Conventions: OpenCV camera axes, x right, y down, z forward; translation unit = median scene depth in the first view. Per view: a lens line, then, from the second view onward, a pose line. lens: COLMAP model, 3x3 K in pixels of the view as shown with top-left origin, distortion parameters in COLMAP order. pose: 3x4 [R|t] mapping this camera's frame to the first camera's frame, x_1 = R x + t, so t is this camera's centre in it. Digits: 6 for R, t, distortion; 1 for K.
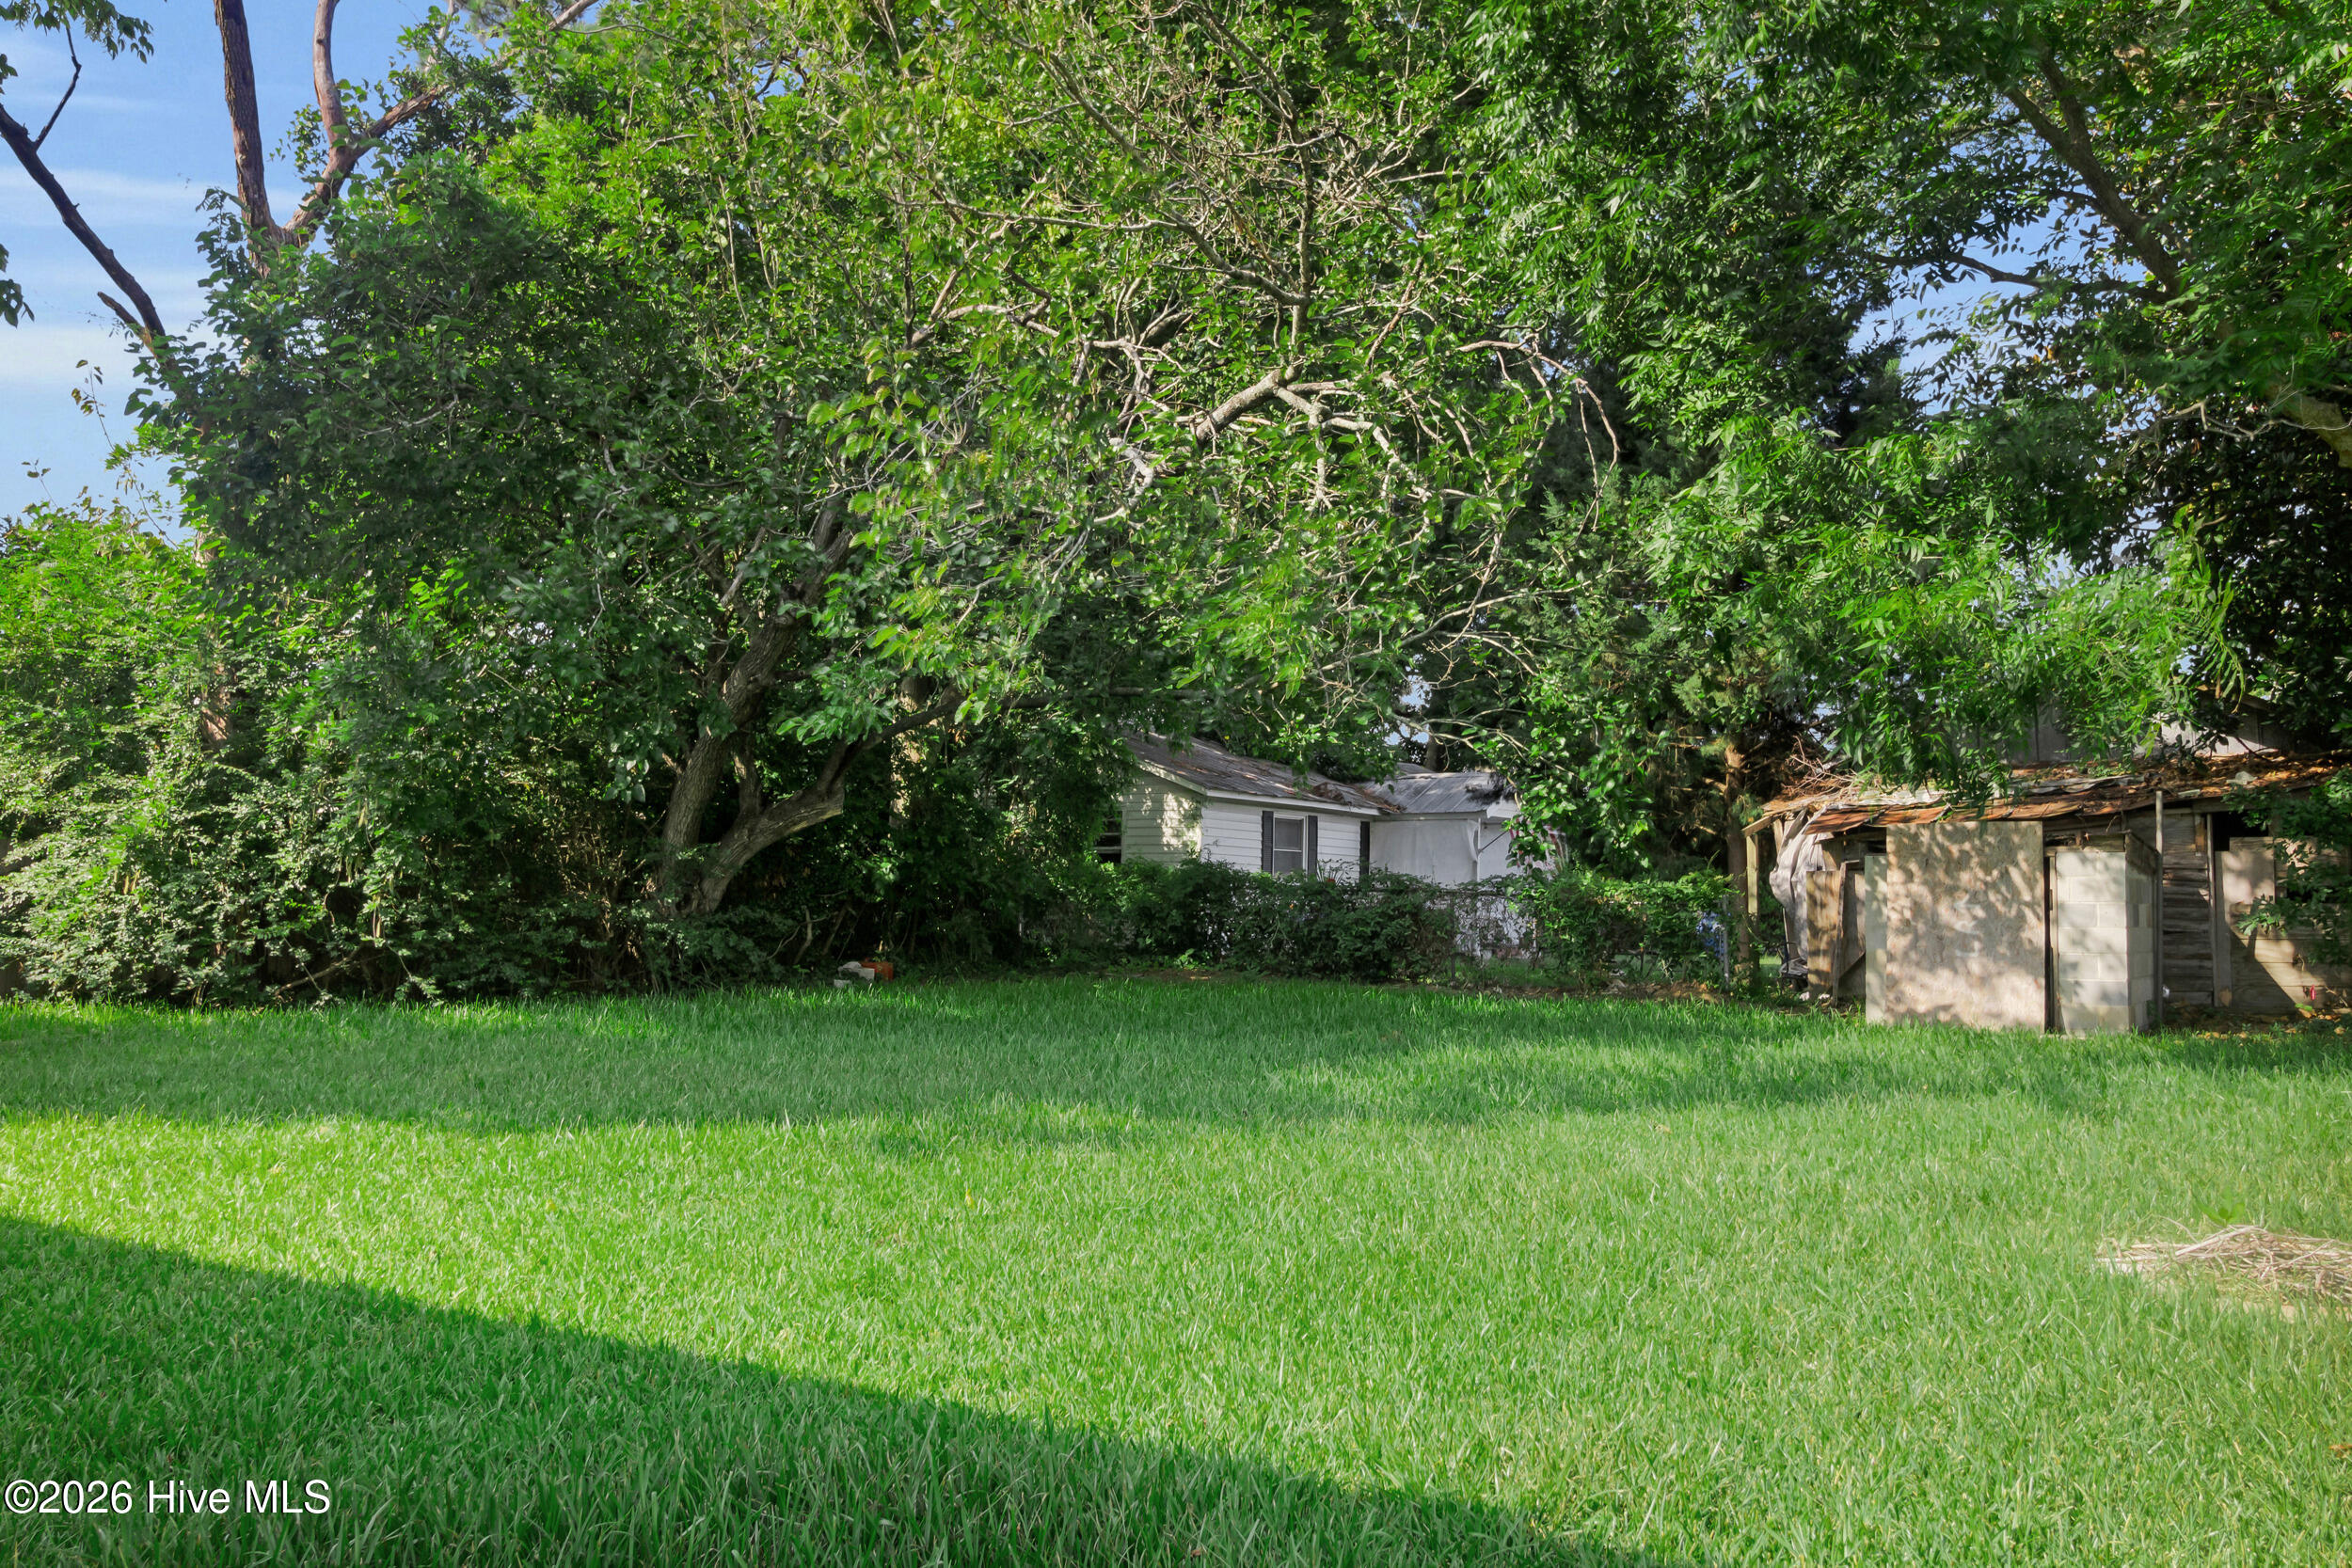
lens RADIAL K [[1959.9, 0, 1175.9], [0, 1959.9, 814.4], [0, 0, 1]] dist [-0.096351, 0.000340]
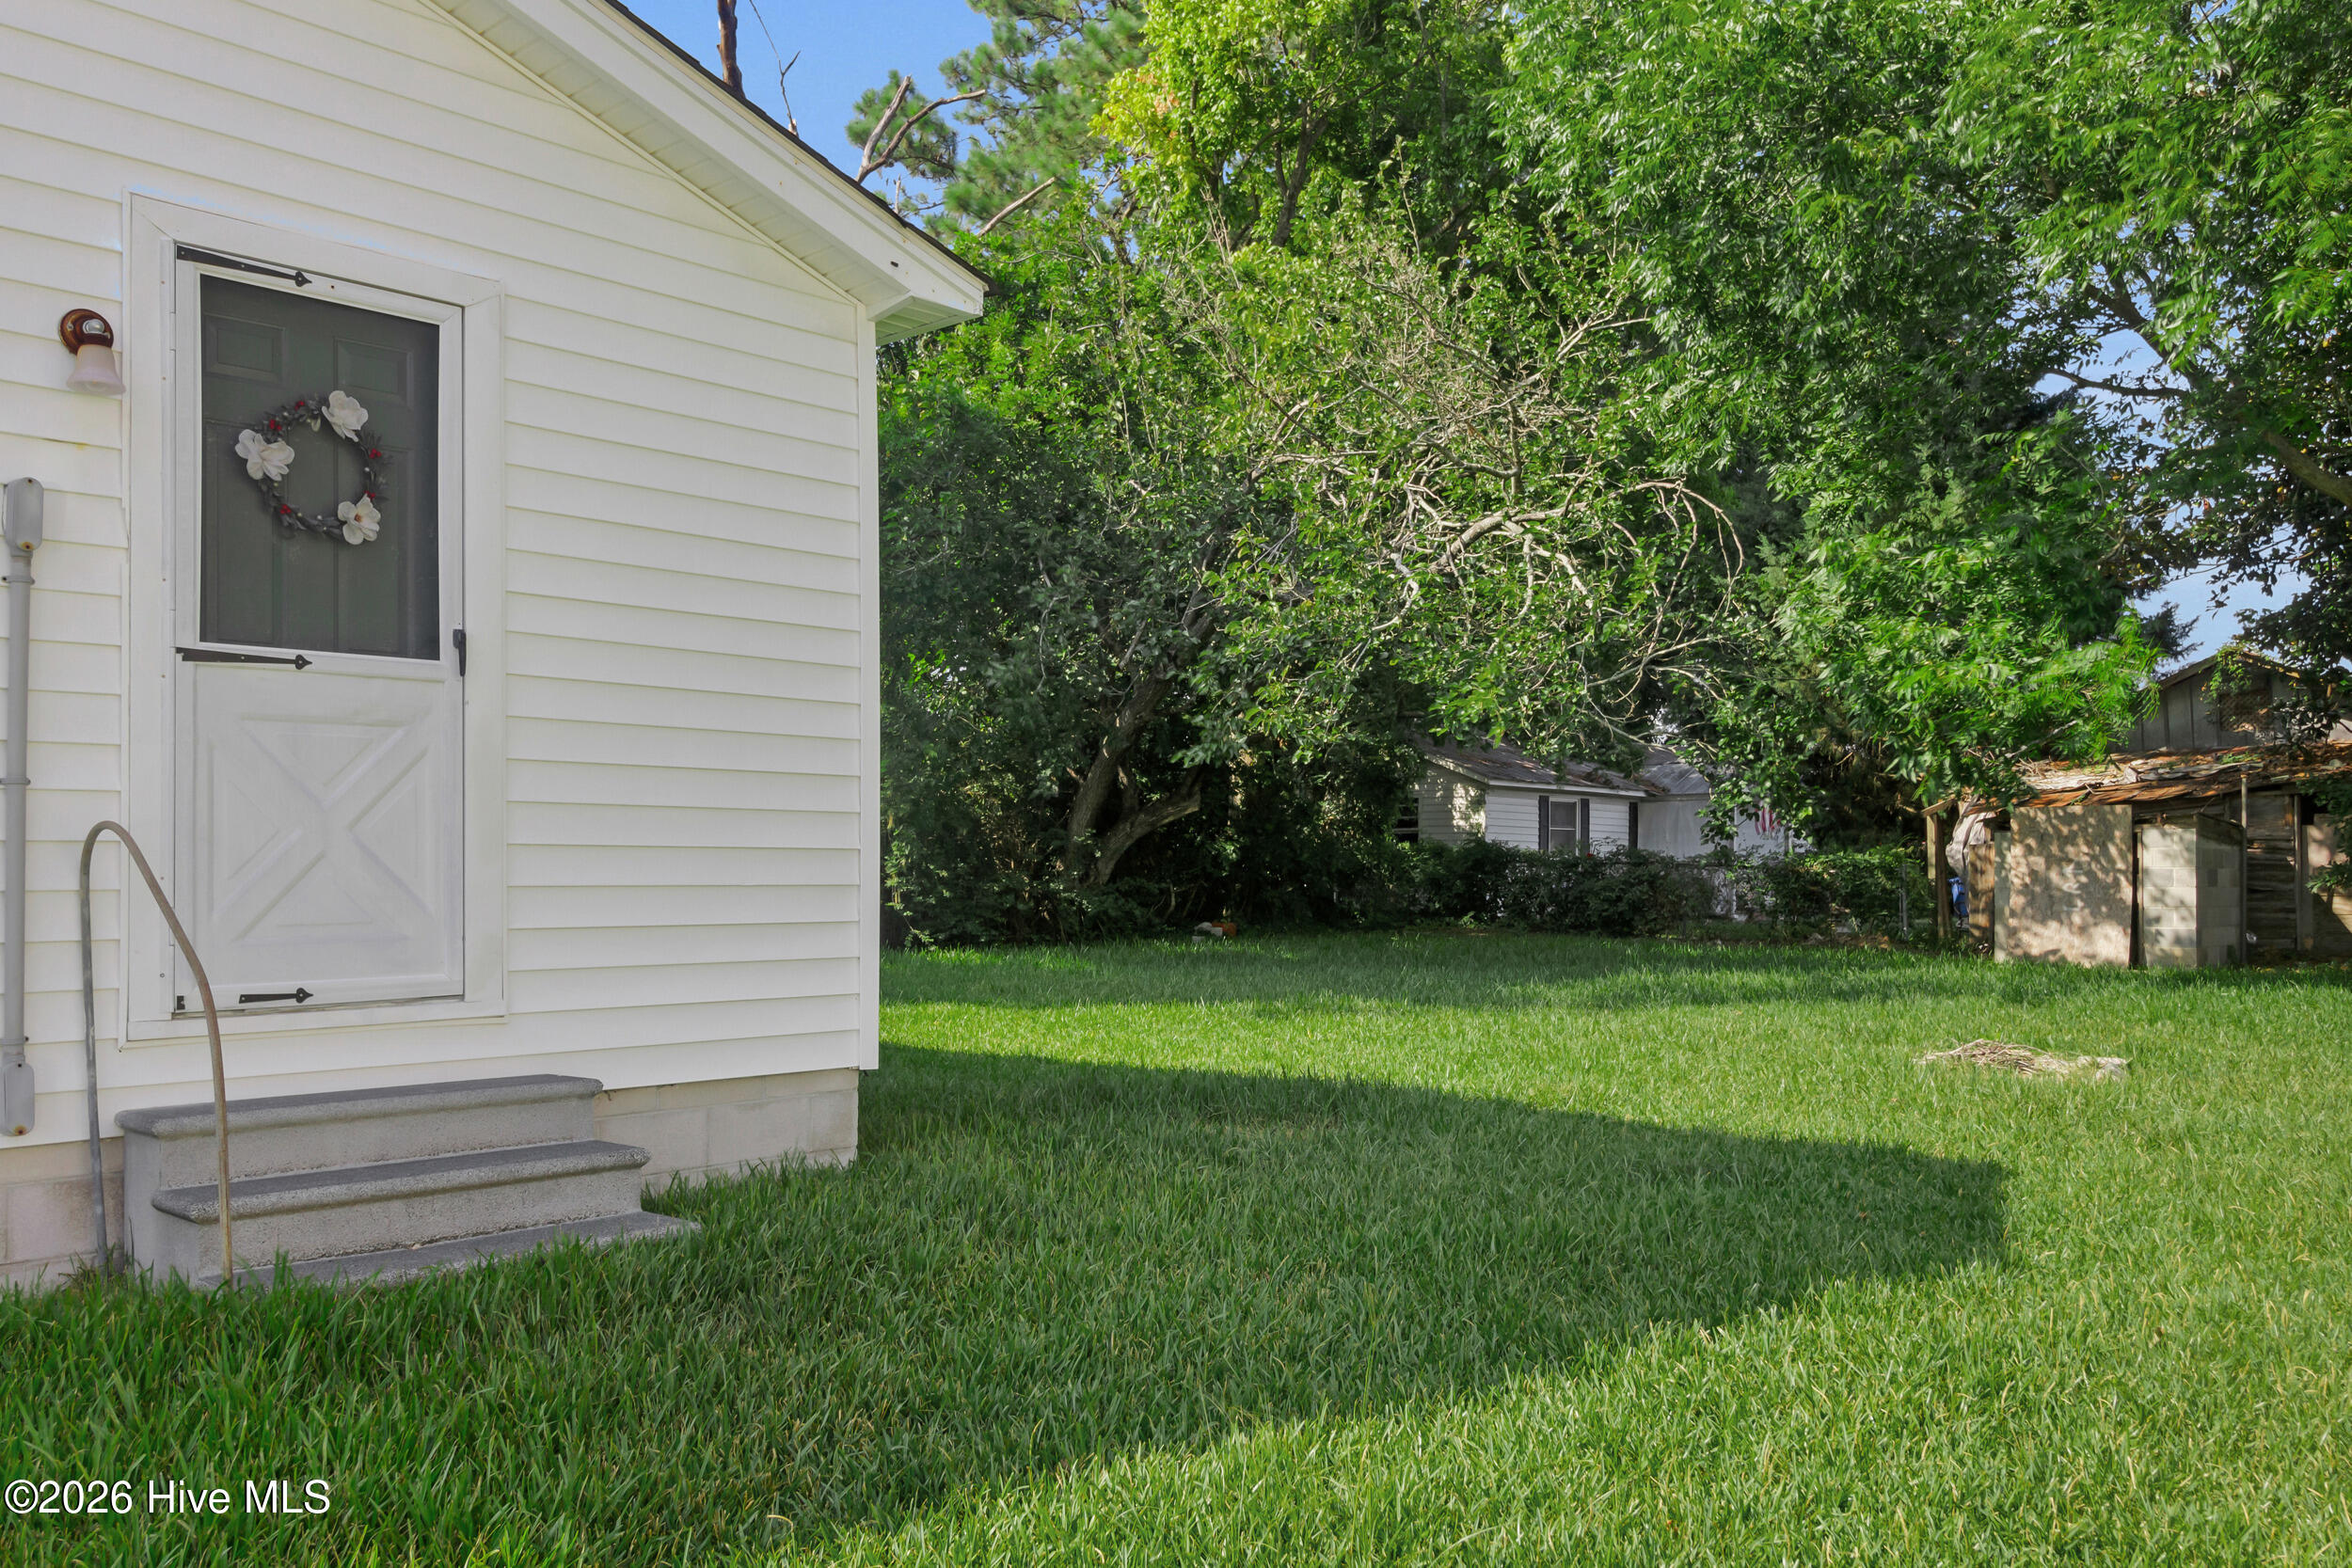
lens RADIAL K [[1959.9, 0, 1175.9], [0, 1959.9, 814.4], [0, 0, 1]] dist [-0.096351, 0.000340]
pose [[0.987367, -0.013080, -0.157912, 0.025049], [0.015101, 0.999819, 0.011605, -0.013473], [0.157732, -0.013843, 0.987385, -0.331885]]
